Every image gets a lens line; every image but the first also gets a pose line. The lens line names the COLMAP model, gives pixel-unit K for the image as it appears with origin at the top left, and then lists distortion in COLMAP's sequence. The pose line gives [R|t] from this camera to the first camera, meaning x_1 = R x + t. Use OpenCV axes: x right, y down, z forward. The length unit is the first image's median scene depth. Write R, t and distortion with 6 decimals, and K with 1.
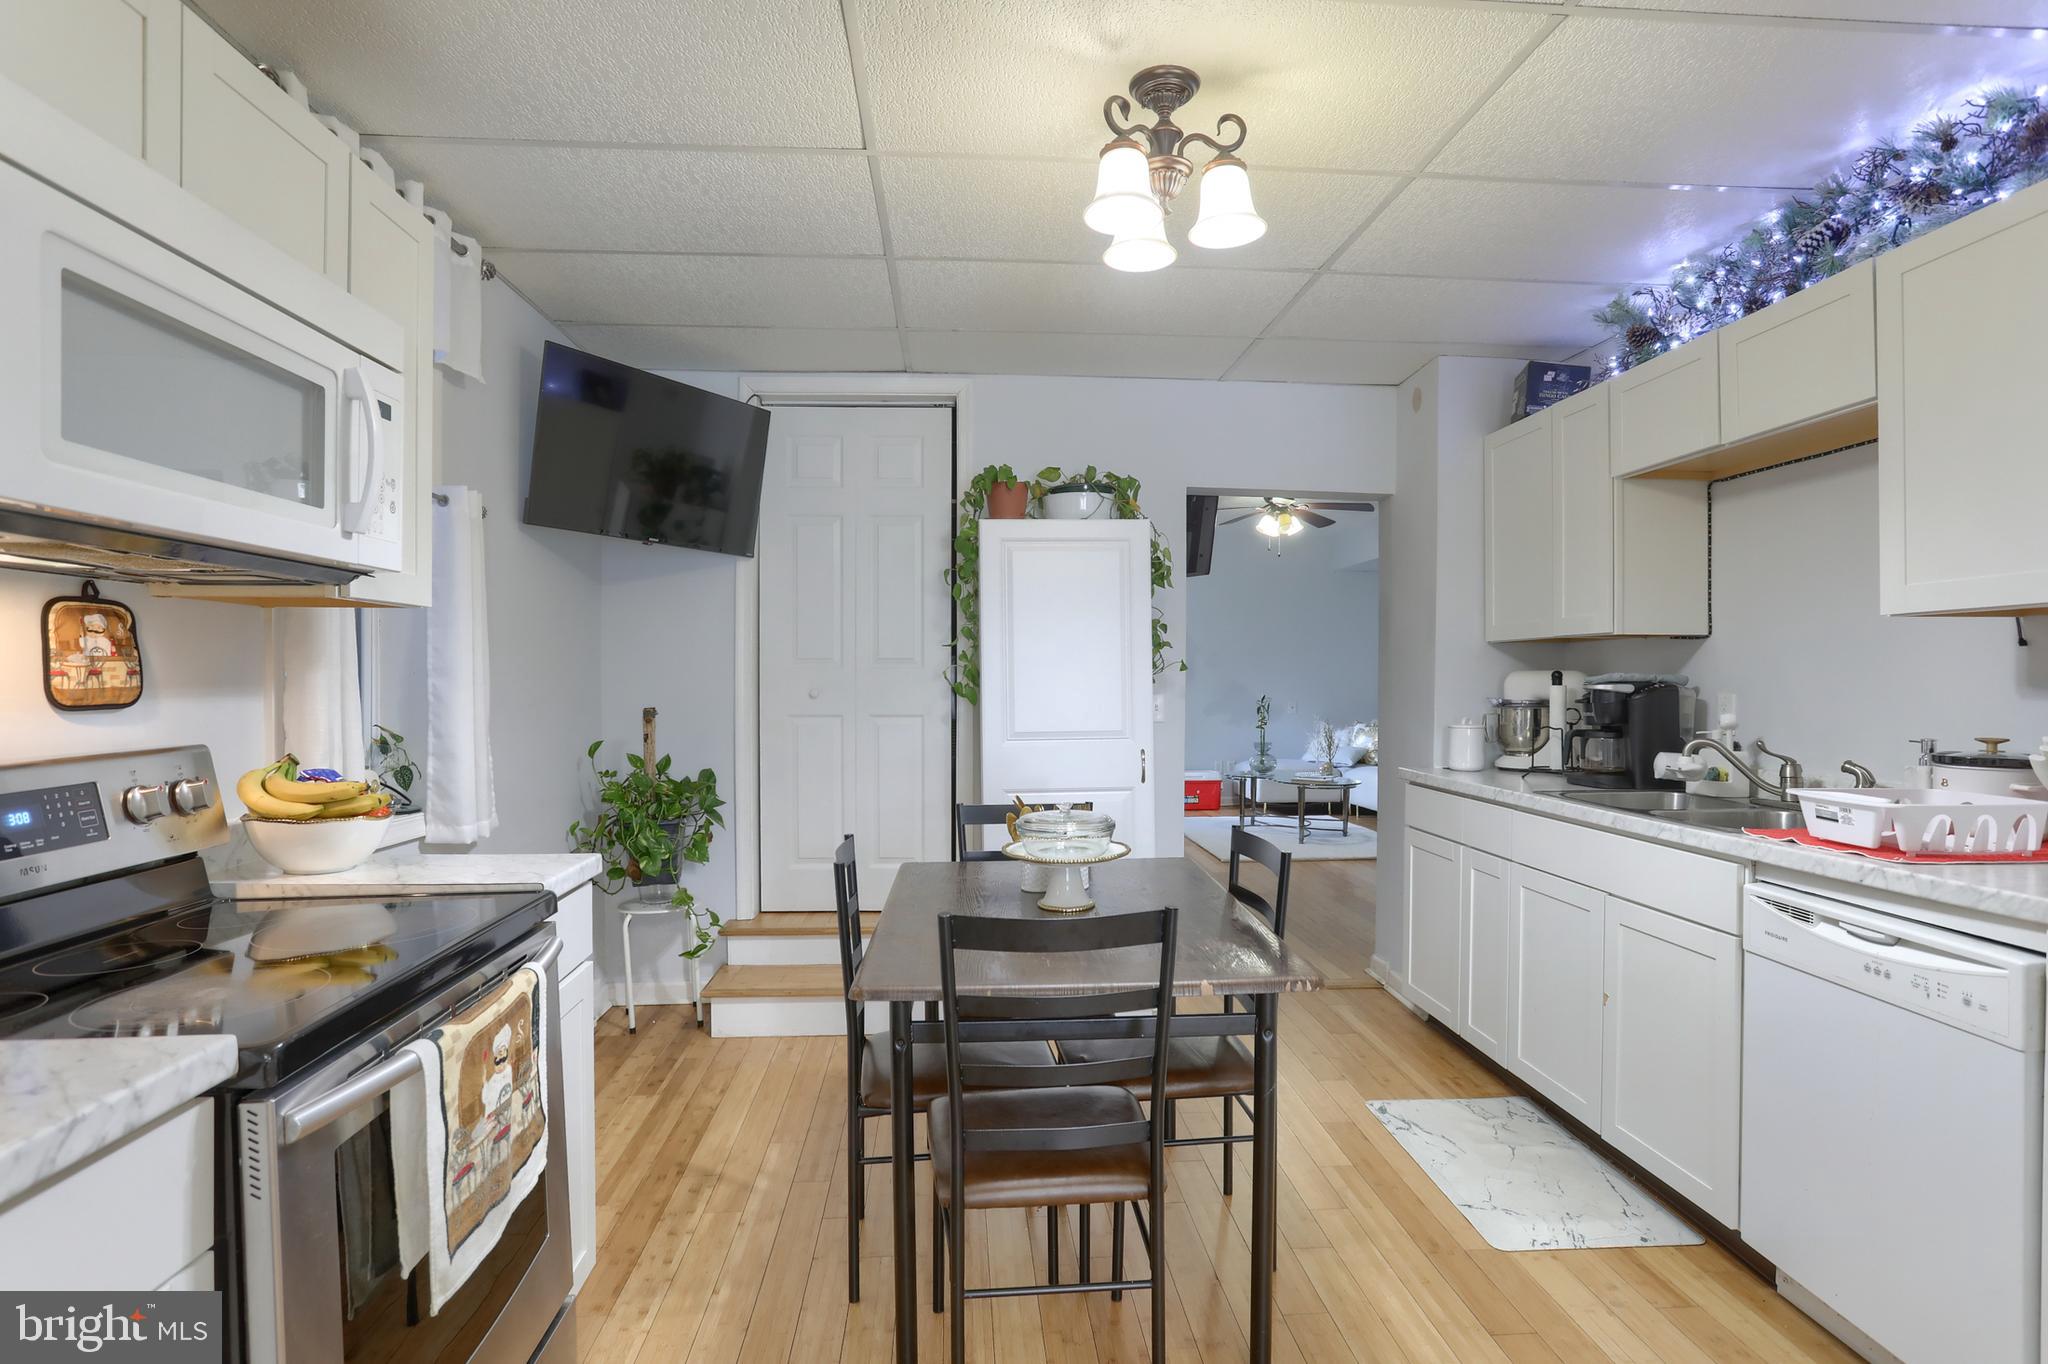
lens RADIAL K [[1045.1, 0, 1036.0], [0, 1045.1, 684.6], [0, 0, 1]] dist [-0.061367, 0.032424]
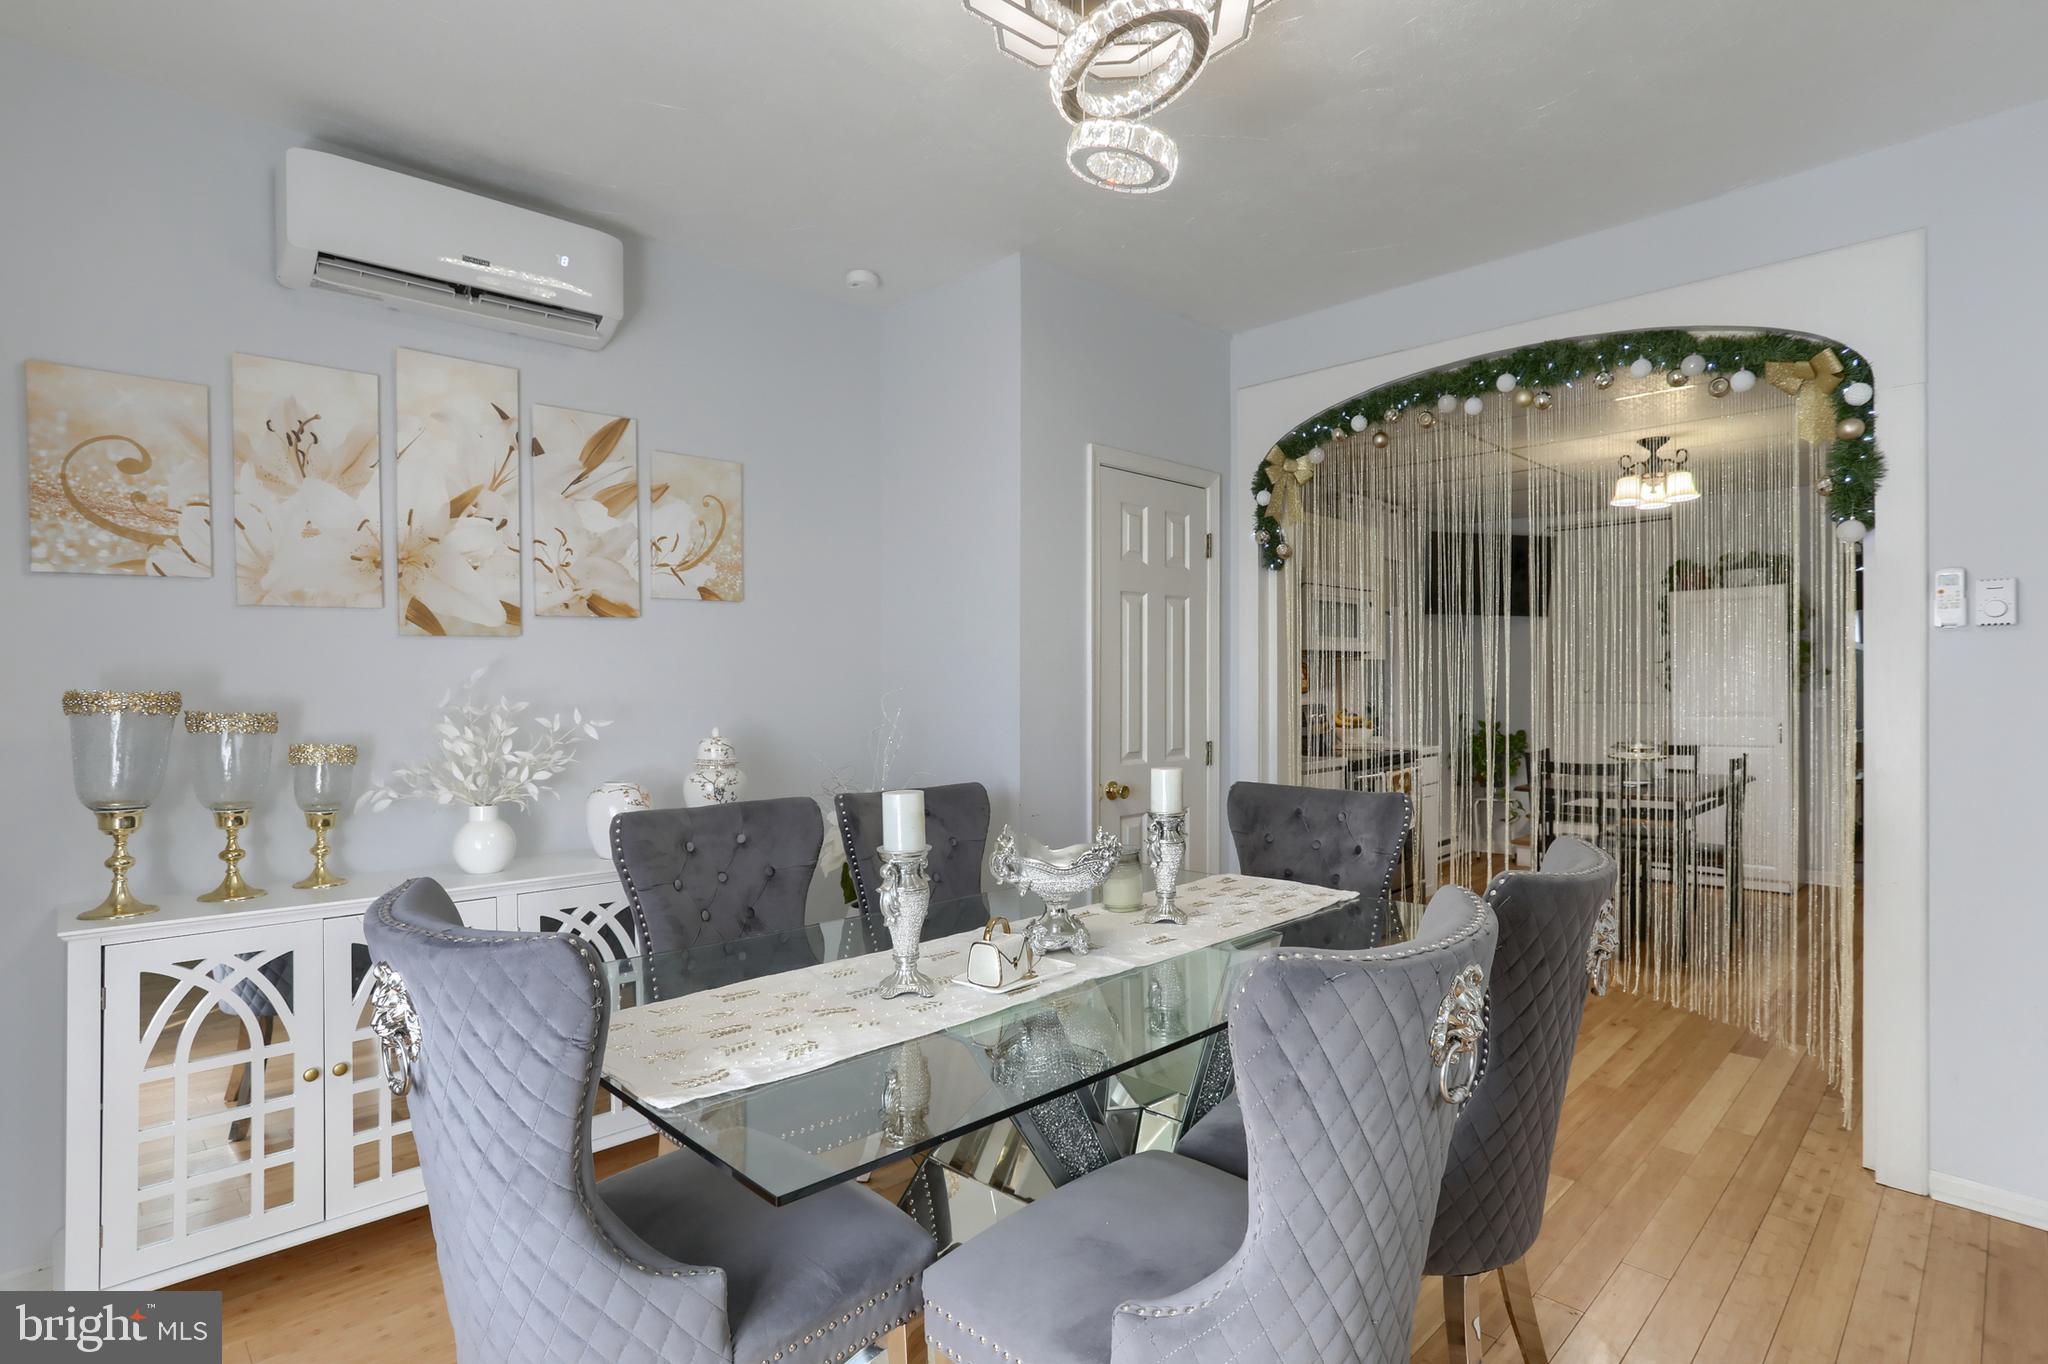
lens RADIAL K [[1009.9, 0, 1030.2], [0, 1009.9, 676.2], [0, 0, 1]] dist [-0.057785, 0.027504]
pose [[0.641532, -0.007246, -0.767062, 0.974428], [-0.000003, 0.999955, -0.009449, 0.000323], [0.767096, 0.006064, 0.641503, -1.641777]]
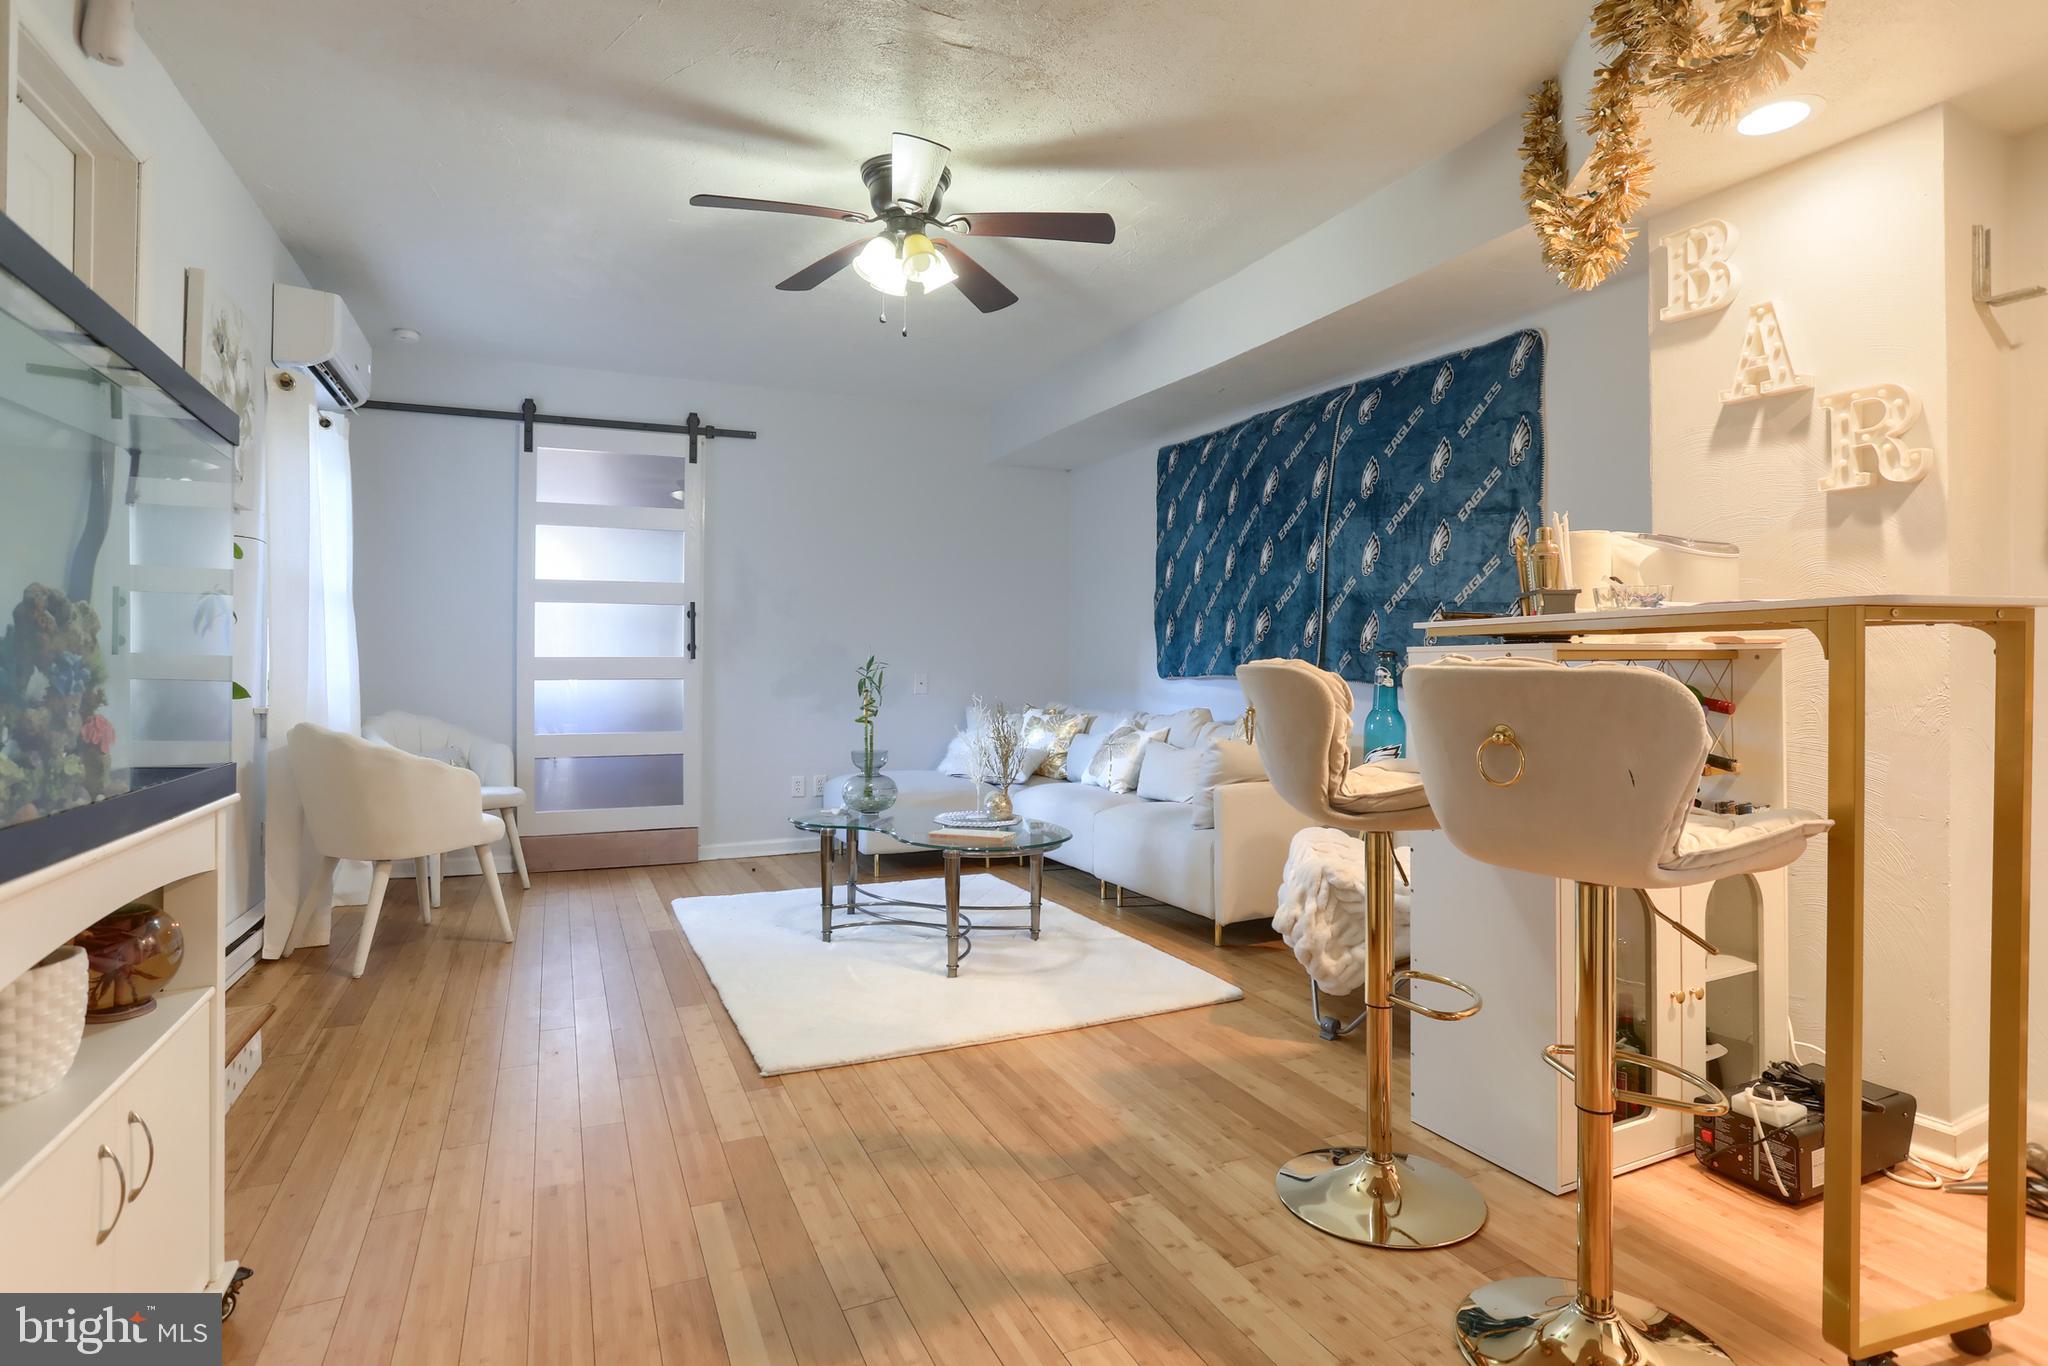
lens RADIAL K [[1042.5, 0, 1036.0], [0, 1042.5, 663.5], [0, 0, 1]] dist [-0.069807, -0.000014]
pose [[0.936531, -0.000370, 0.350583, 0.486218], [0.001525, 0.999994, -0.003017, 0.061676], [-0.350580, 0.003360, 0.936527, 2.090824]]
